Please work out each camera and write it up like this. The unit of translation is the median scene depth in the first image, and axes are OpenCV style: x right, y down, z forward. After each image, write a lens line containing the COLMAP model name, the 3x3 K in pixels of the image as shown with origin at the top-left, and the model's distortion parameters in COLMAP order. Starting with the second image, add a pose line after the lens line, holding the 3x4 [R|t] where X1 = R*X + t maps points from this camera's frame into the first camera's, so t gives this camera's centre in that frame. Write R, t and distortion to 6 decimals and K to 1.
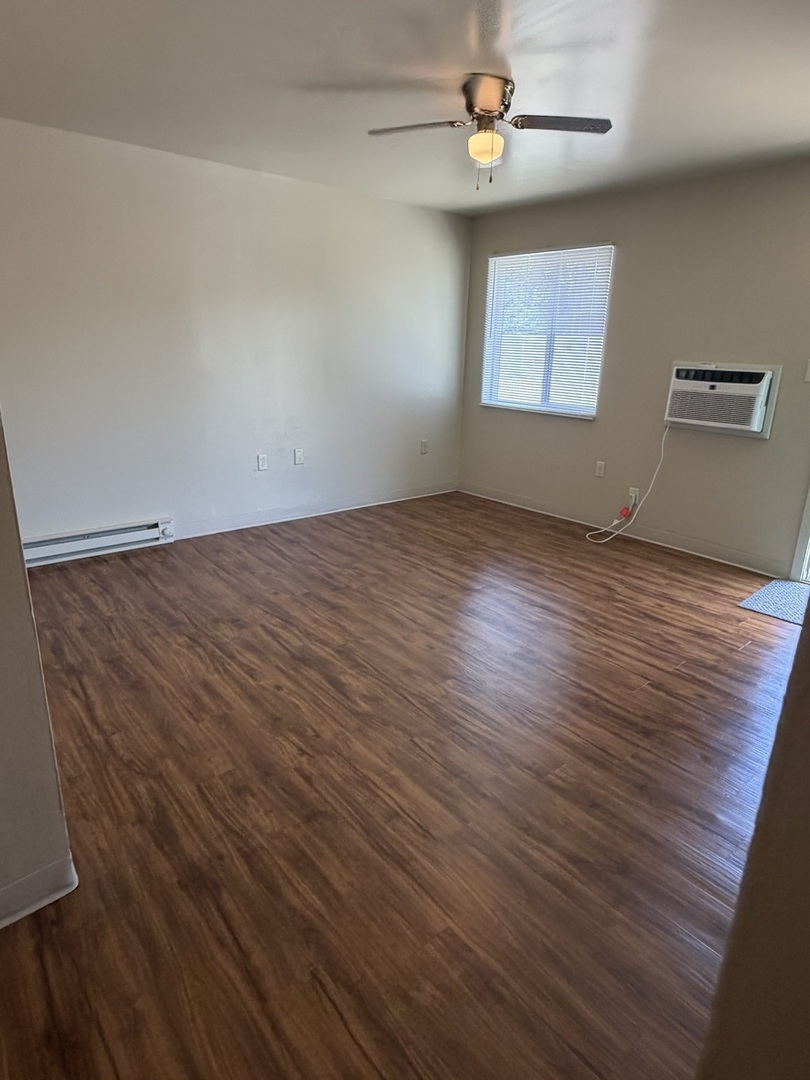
lens RADIAL K [[622.2, 0, 405.3], [0, 622.2, 538.3], [0, 0, 1]] dist [-0.005439, -0.000270]
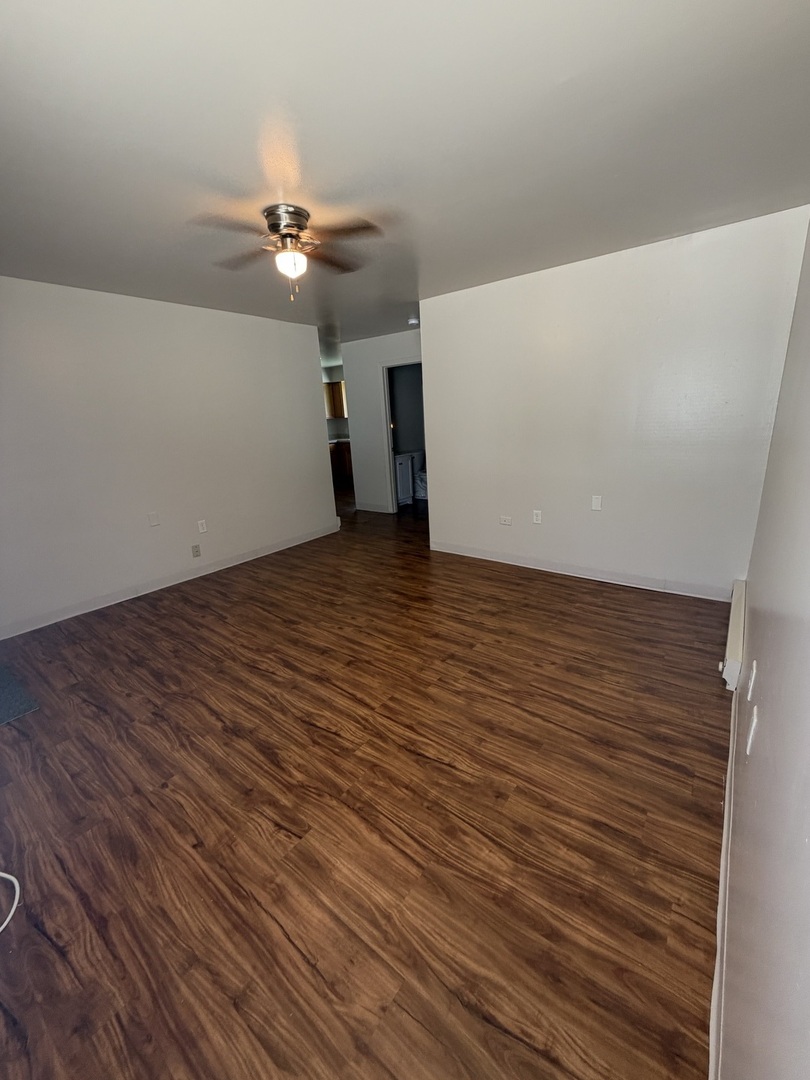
lens RADIAL K [[433.1, 0, 404.6], [0, 433.1, 539.9], [0, 0, 1]] dist [0.001546, 0.000012]
pose [[-0.975066, 0.083507, -0.205602, 0.109492], [-0.044115, 0.835062, 0.548384, -0.521976], [0.217484, 0.543781, -0.810557, 1.602543]]
